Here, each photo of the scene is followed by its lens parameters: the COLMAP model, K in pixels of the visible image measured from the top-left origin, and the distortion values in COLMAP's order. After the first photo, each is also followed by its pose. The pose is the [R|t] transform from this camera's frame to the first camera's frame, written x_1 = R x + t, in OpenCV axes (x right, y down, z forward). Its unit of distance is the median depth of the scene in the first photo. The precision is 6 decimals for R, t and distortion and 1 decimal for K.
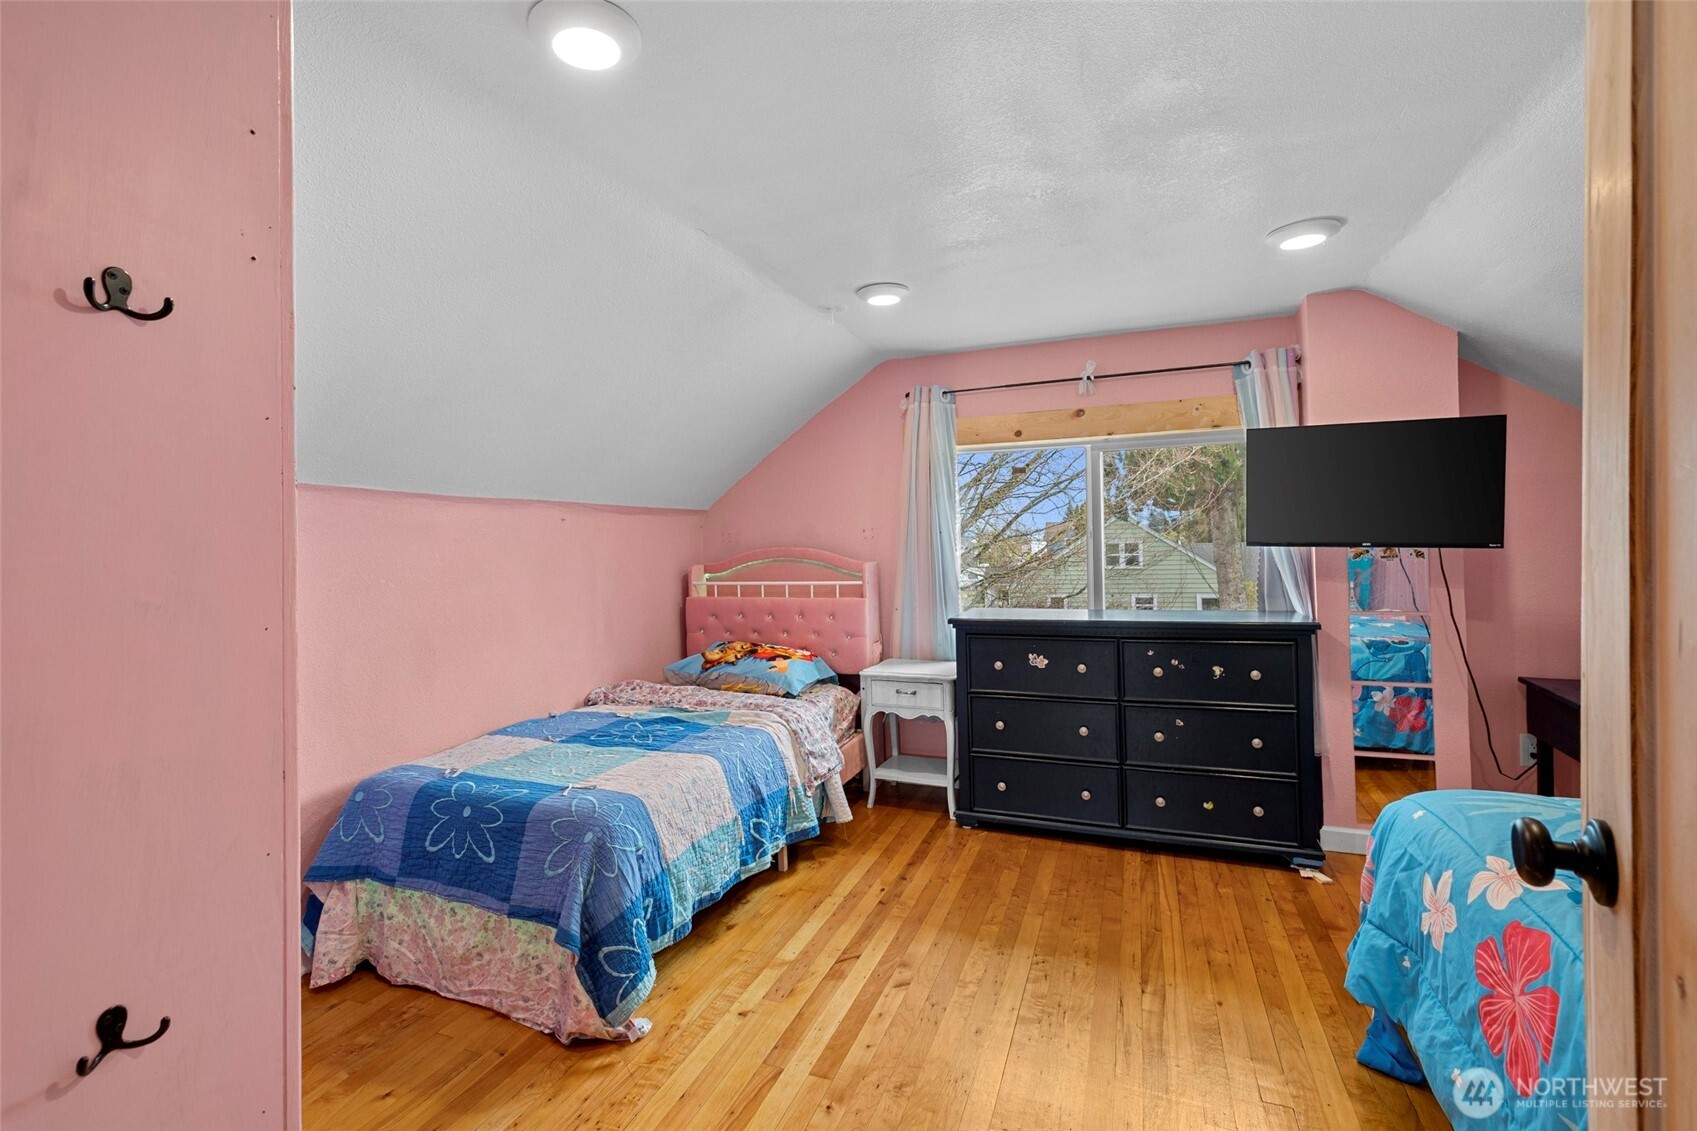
lens RADIAL K [[724.7, 0, 841.5], [0, 724.7, 554.2], [0, 0, 1]] dist [-0.000828, -0.000250]
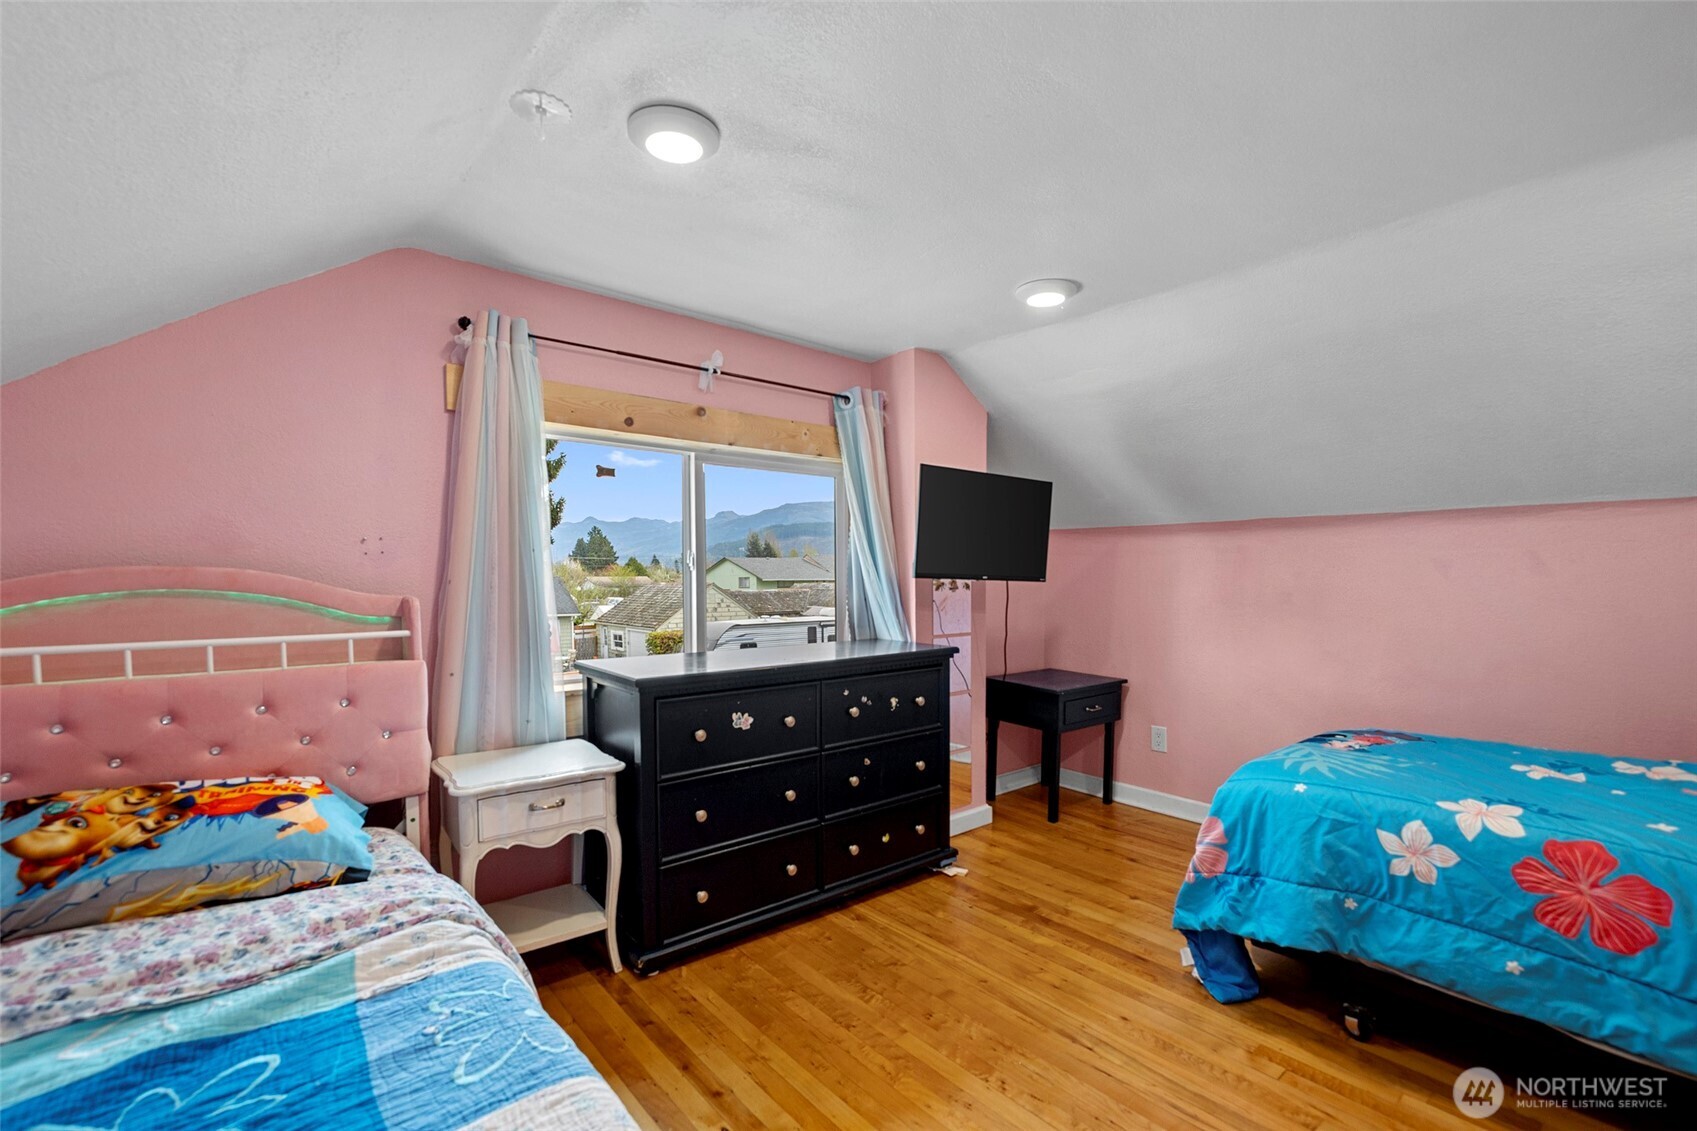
lens RADIAL K [[724.7, 0, 799.5], [0, 724.7, 607.8], [0, 0, 1]] dist [-0.000828, -0.000250]
pose [[0.502979, -0.022442, 0.864007, -0.371839], [-0.003110, 0.999609, 0.027775, 0.003504], [-0.864293, -0.016657, 0.502713, 0.557817]]
